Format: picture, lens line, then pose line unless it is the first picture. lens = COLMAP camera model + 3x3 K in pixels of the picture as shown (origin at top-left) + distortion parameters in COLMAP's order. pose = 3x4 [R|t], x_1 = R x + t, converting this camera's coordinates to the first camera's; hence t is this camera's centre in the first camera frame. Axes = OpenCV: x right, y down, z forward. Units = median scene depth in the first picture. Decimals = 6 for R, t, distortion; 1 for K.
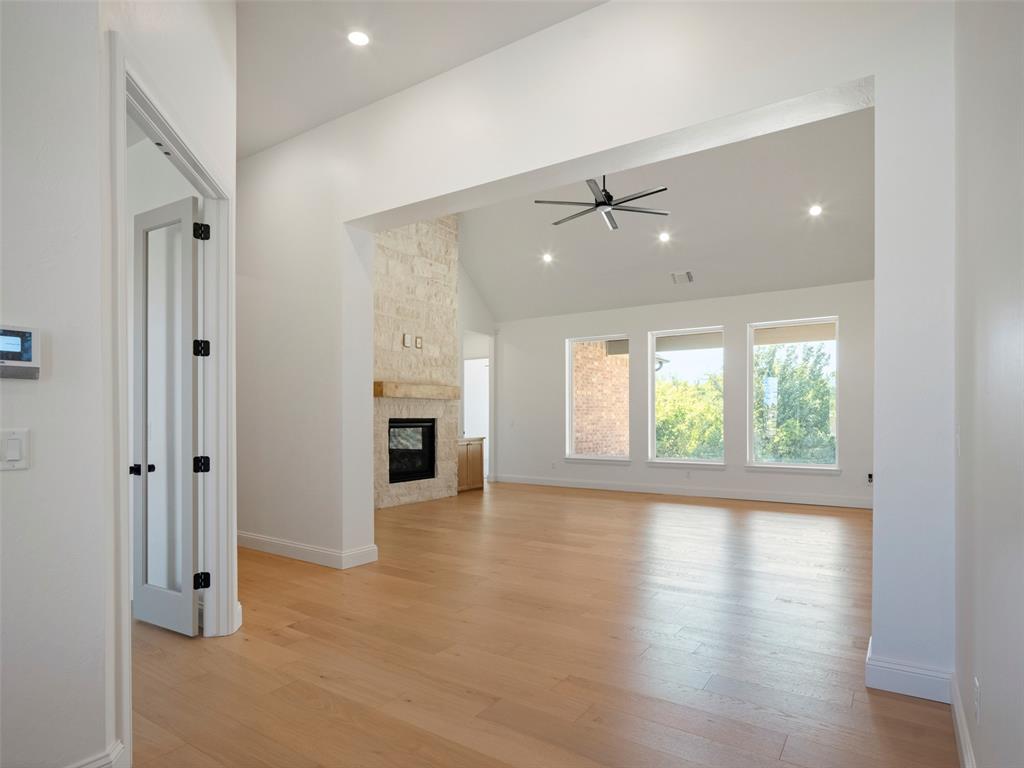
lens RADIAL K [[585.0, 0, 511.5], [0, 585.0, 415.1], [0, 0, 1]] dist [-0.001116, -0.000097]
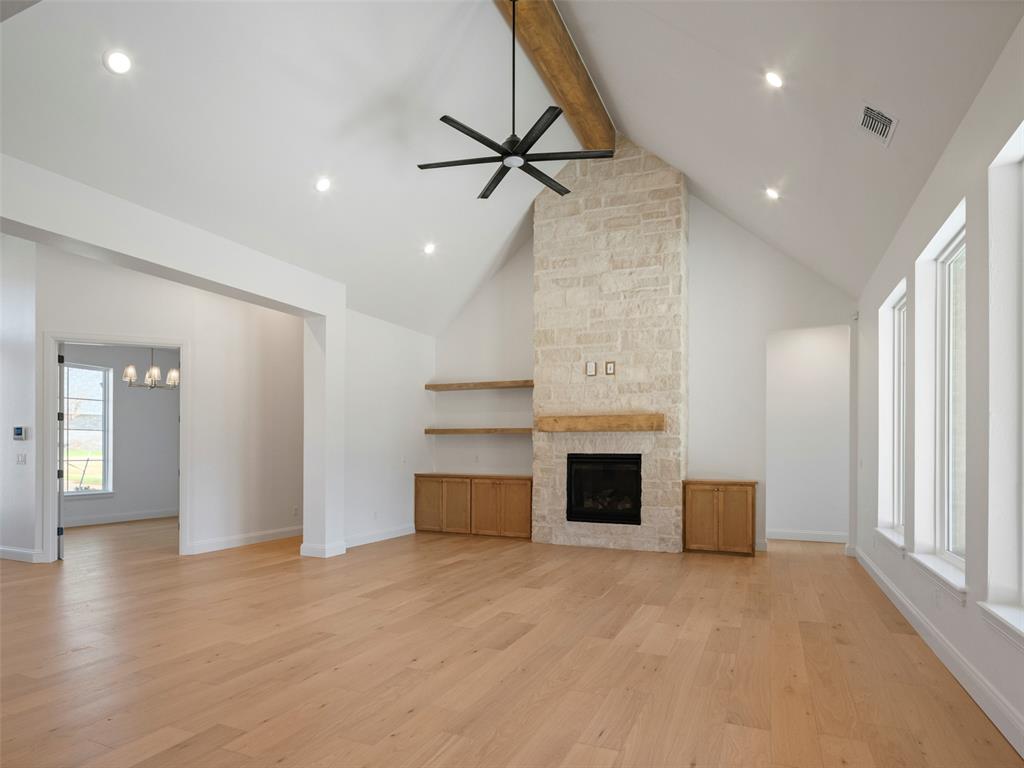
lens RADIAL K [[587.8, 0, 508.1], [0, 587.8, 447.3], [0, 0, 1]] dist [-0.003389, -0.000498]
pose [[0.175294, -0.007254, -0.984489, 0.679418], [-0.001499, 0.999970, -0.007635, 0.002853], [0.984515, 0.002814, 0.175278, 0.682446]]
